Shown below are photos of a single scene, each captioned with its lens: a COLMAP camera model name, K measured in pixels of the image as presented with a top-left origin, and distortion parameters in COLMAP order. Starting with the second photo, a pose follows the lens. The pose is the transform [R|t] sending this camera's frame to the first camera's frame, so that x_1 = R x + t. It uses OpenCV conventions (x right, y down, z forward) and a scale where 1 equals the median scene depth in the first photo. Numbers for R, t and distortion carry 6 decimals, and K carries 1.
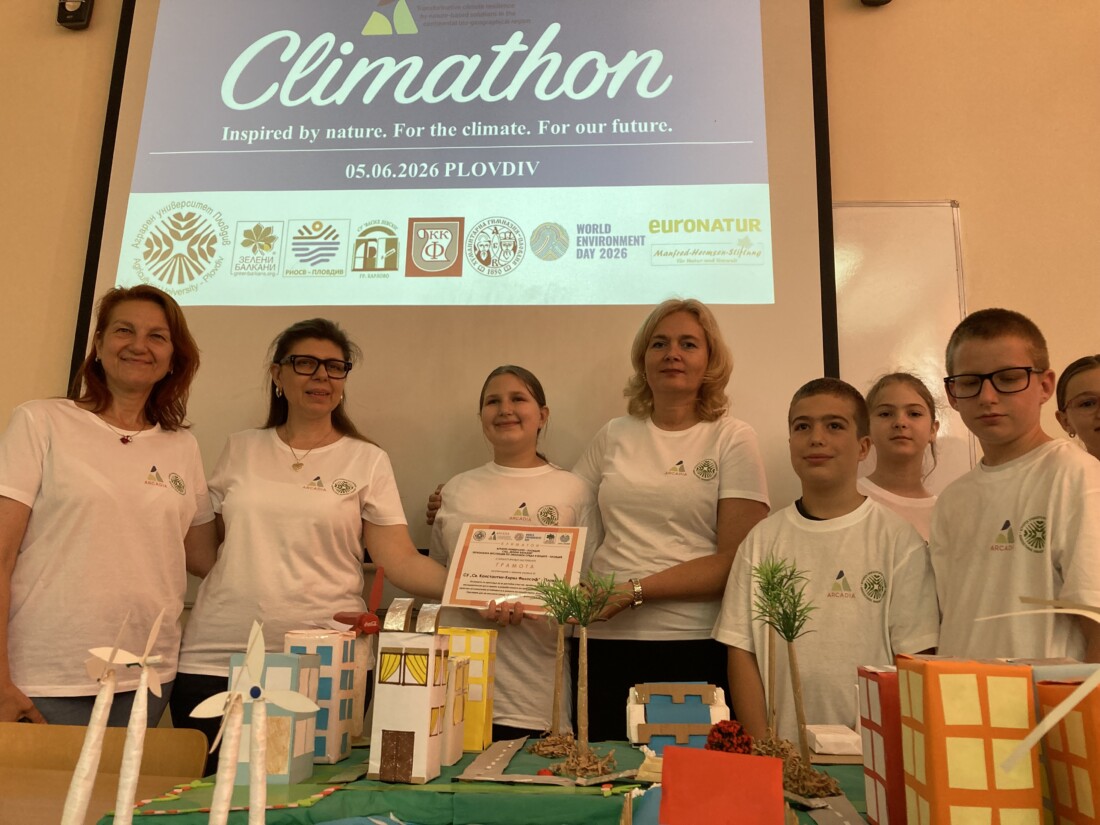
lens RADIAL K [[910.6, 0, 548.7], [0, 910.6, 414.2], [0, 0, 1]] dist [-0.004492, 0.014002]
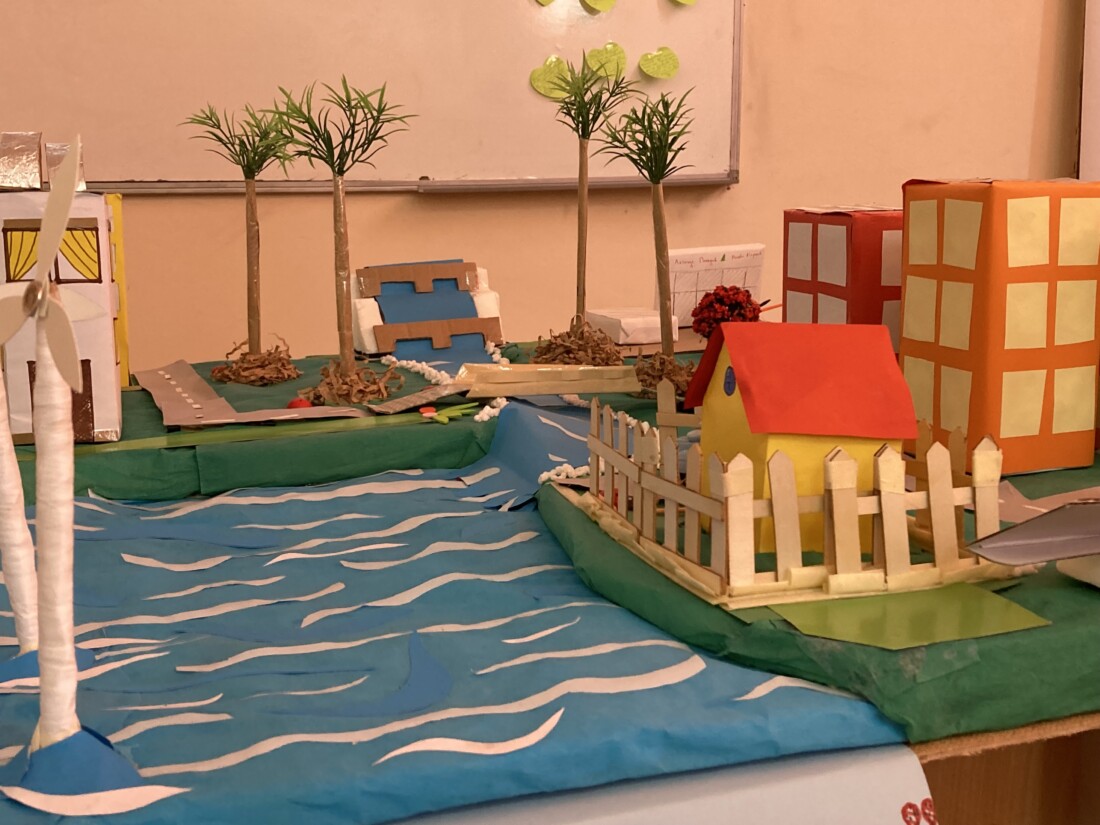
lens RADIAL K [[1319.7, 0, 550.0], [0, 1319.7, 411.6], [0, 0, 1]] dist [0.019680, 0.000000]
pose [[0.909856, -0.105864, 0.401191, -0.173740], [-0.050524, 0.931442, 0.360365, 0.048642], [-0.411836, -0.348150, 0.842130, 0.126090]]
